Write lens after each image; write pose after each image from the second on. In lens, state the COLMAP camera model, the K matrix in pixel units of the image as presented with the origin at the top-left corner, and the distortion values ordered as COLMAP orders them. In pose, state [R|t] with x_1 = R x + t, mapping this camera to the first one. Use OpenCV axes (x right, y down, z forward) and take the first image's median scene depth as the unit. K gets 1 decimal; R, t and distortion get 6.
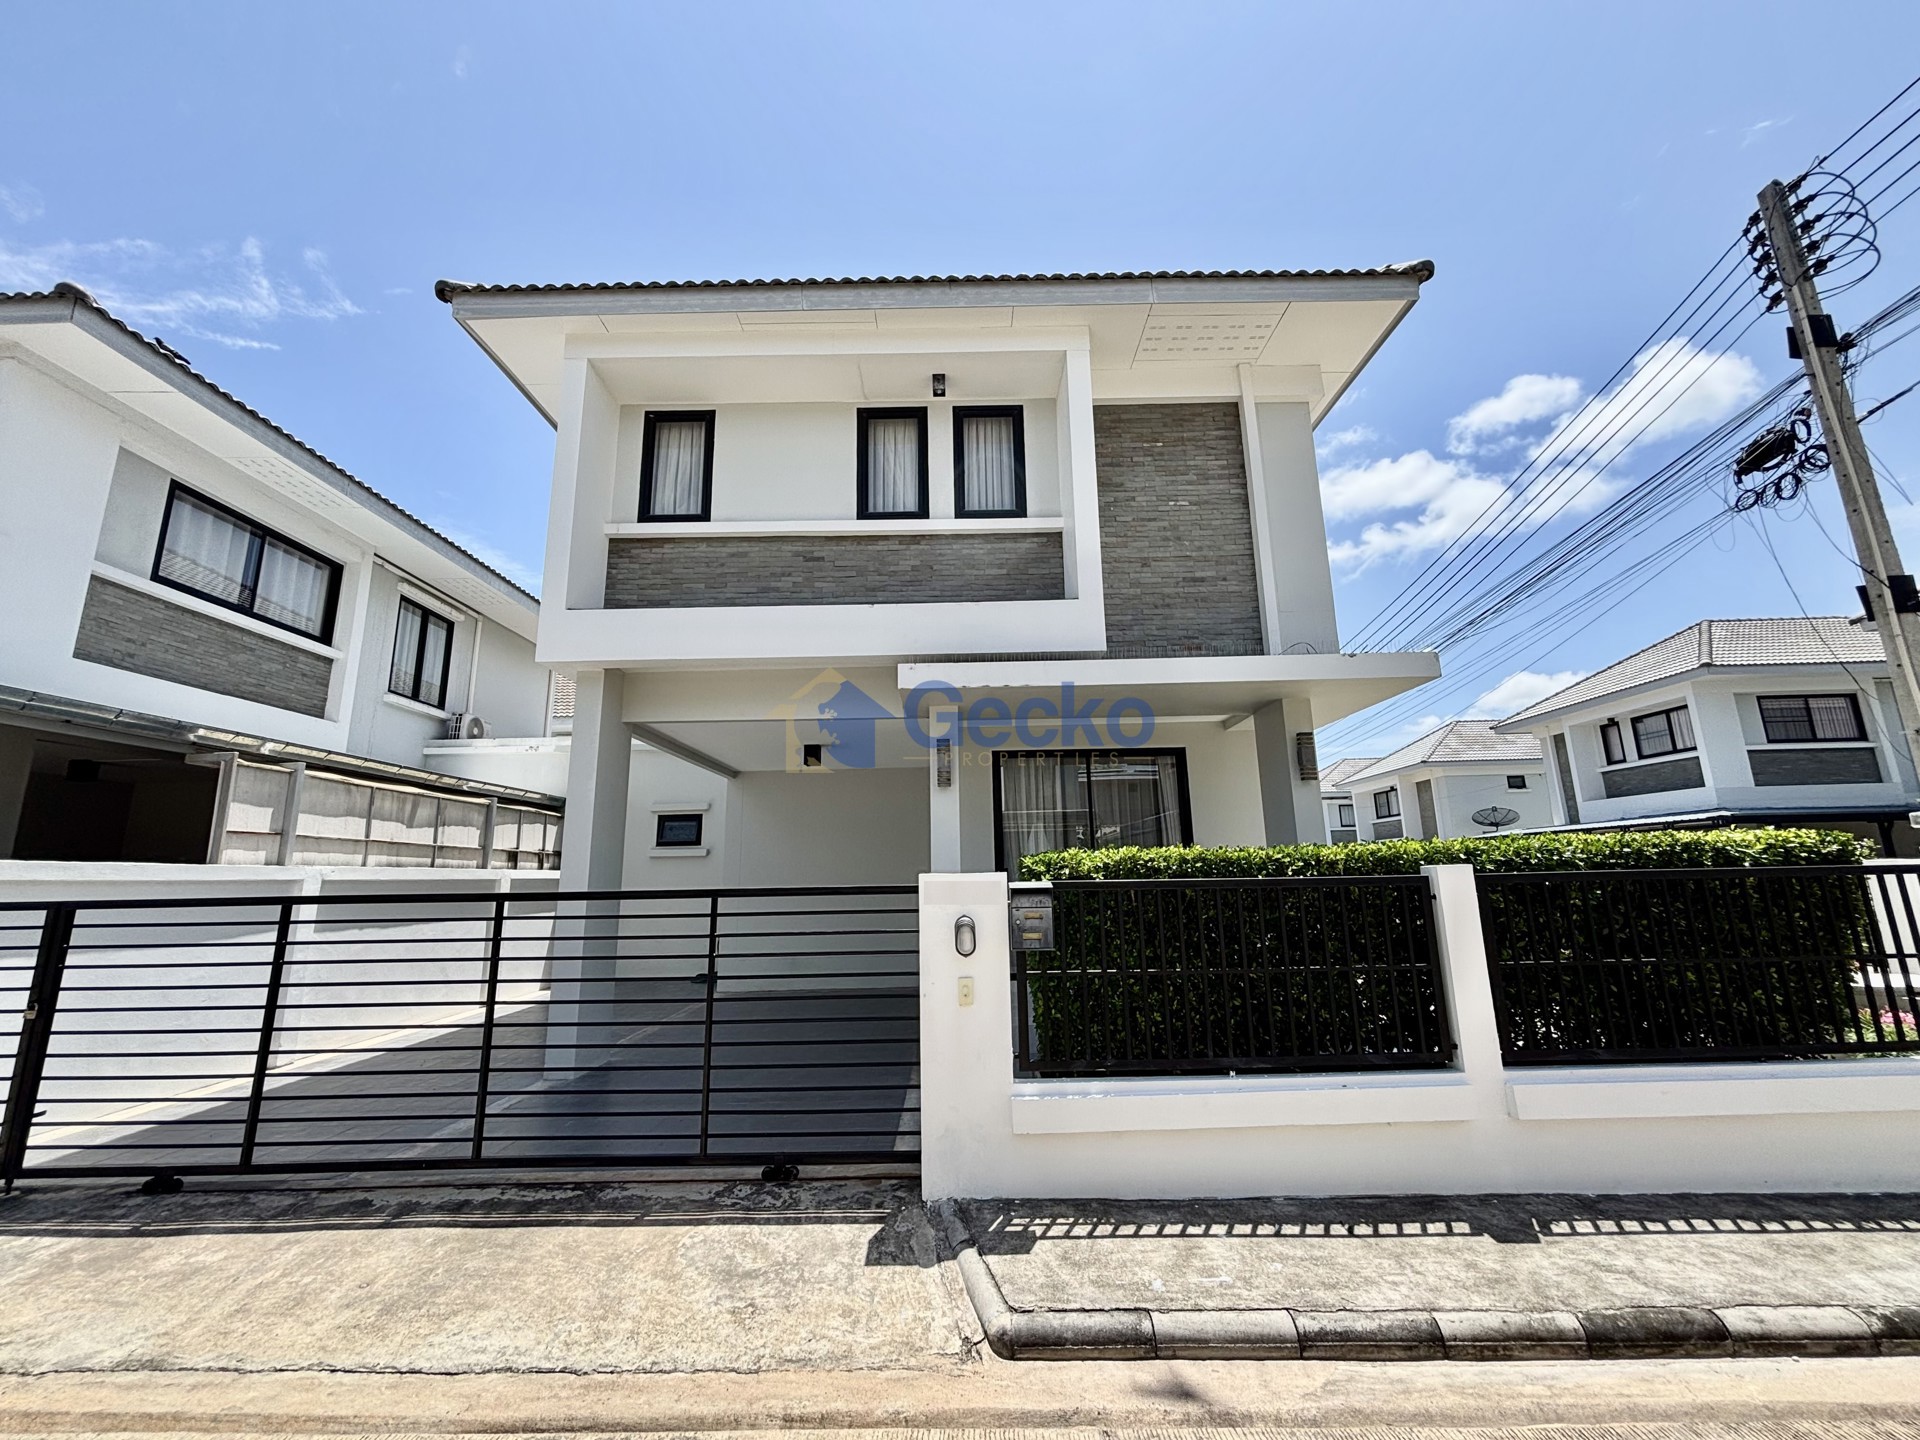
lens RADIAL K [[773.7, 0, 961.8], [0, 773.7, 715.4], [0, 0, 1]] dist [0.000709, 0.000072]
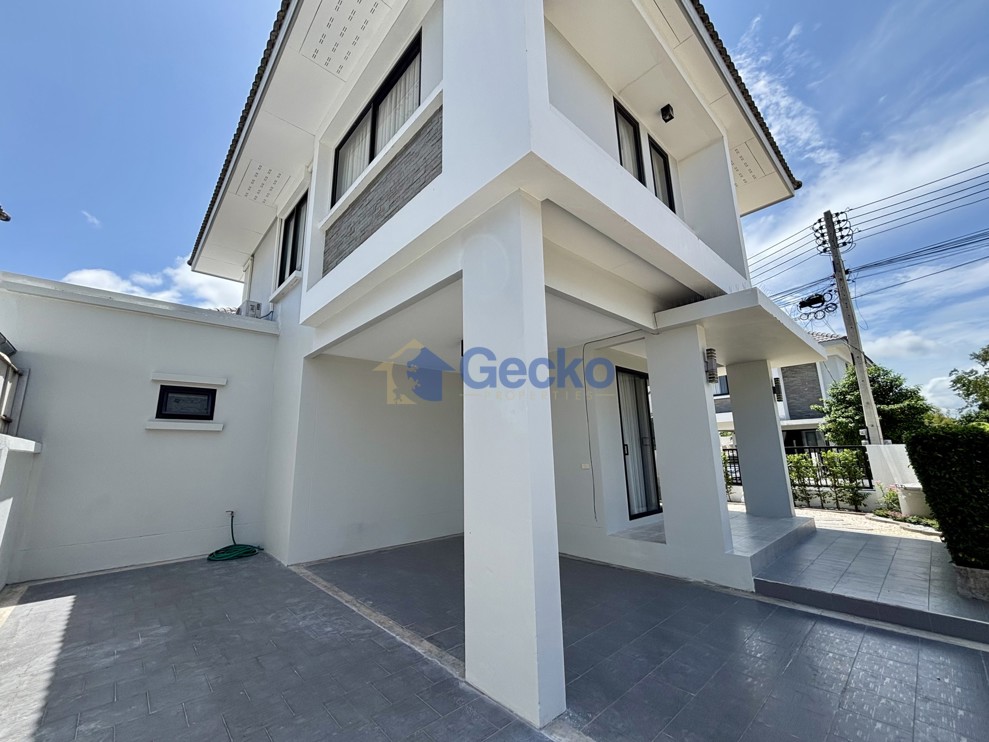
lens RADIAL K [[398.6, 0, 494.5], [0, 398.6, 371.0], [0, 0, 1]] dist [0.001241, -0.000024]
pose [[0.734388, 0.143240, 0.663443, -0.708097], [-0.132527, 0.988925, -0.066815, 0.154754], [-0.665666, -0.038856, 0.745238, 0.641198]]
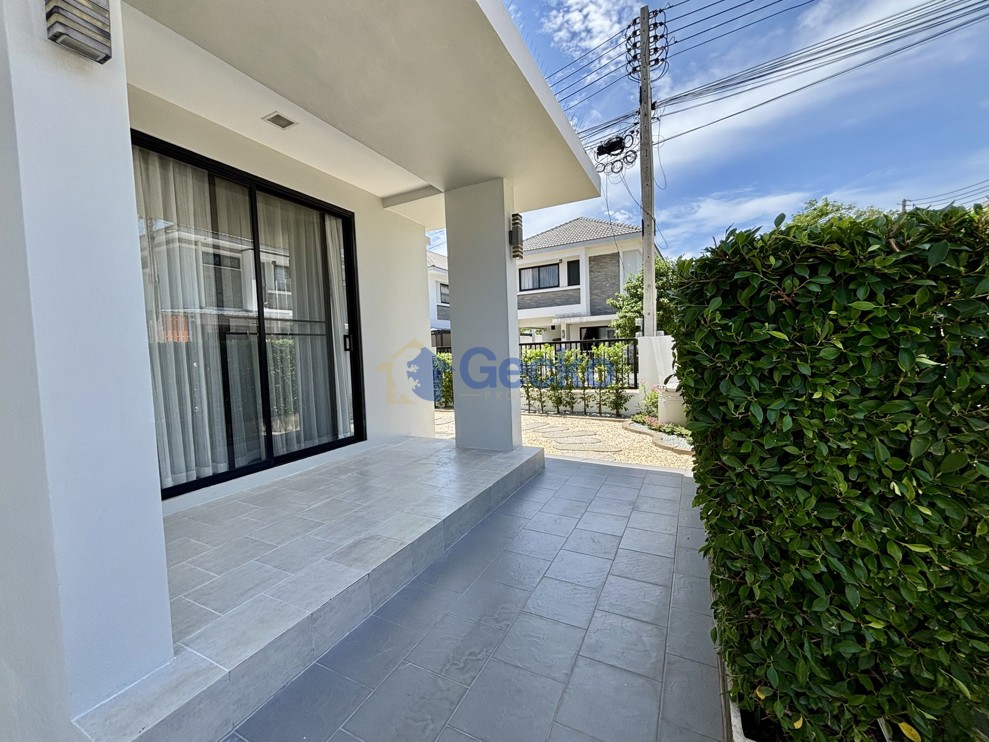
lens RADIAL K [[398.6, 0, 494.5], [0, 398.6, 371.0], [0, 0, 1]] dist [0.001241, -0.000024]
pose [[0.445576, -0.043377, 0.894193, -0.092117], [-0.156644, 0.979639, 0.125578, 0.160378], [-0.881433, -0.196025, 0.429709, 0.658882]]
